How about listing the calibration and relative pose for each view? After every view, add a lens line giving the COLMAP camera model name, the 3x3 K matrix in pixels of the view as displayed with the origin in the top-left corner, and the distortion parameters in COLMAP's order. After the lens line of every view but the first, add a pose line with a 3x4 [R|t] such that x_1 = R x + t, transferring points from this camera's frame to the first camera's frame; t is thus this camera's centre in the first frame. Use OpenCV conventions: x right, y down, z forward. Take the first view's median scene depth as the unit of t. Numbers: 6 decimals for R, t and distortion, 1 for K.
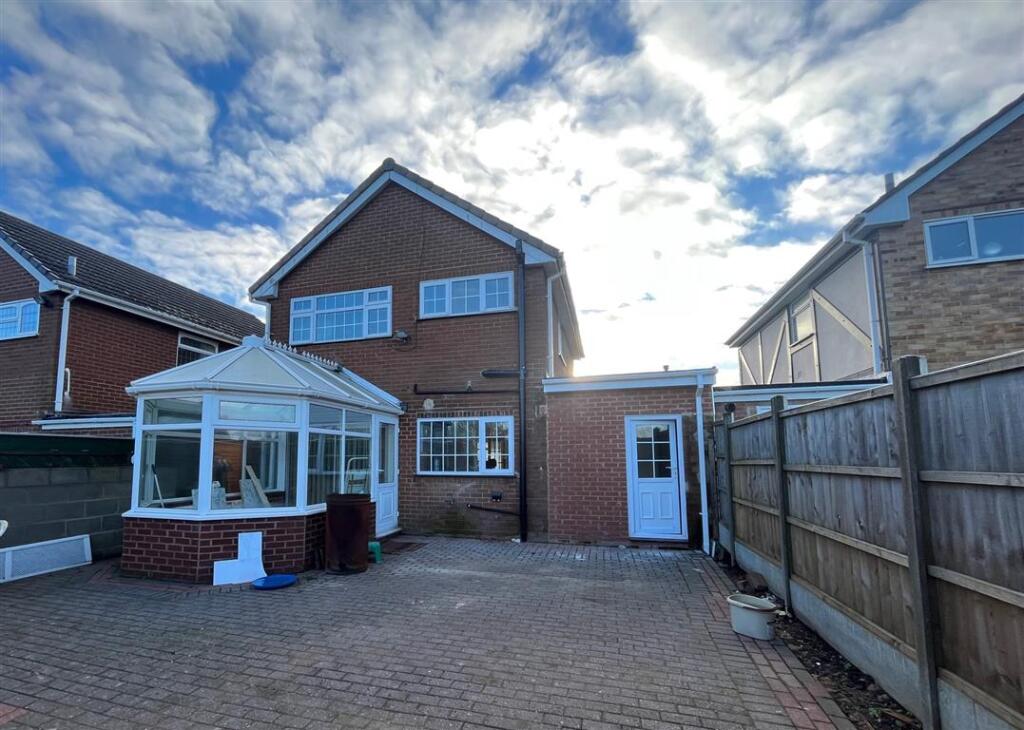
lens RADIAL K [[438.6, 0, 470.6], [0, 438.6, 414.9], [0, 0, 1]] dist [-0.000874, -0.000081]
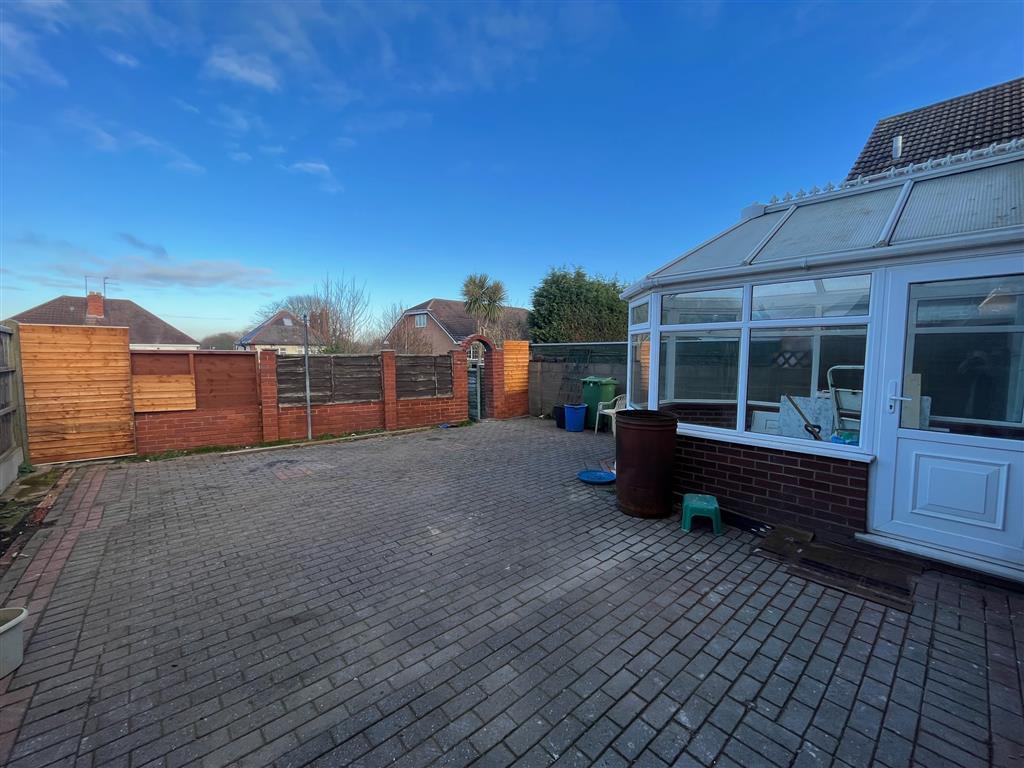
lens RADIAL K [[416.4, 0, 507.0], [0, 416.4, 383.9], [0, 0, 1]] dist [-0.027045, -0.000057]
pose [[-0.513983, 0.067764, -0.855119, 0.552081], [0.079019, 0.996377, 0.031463, 0.118072], [0.854153, -0.051399, -0.517475, 1.469234]]
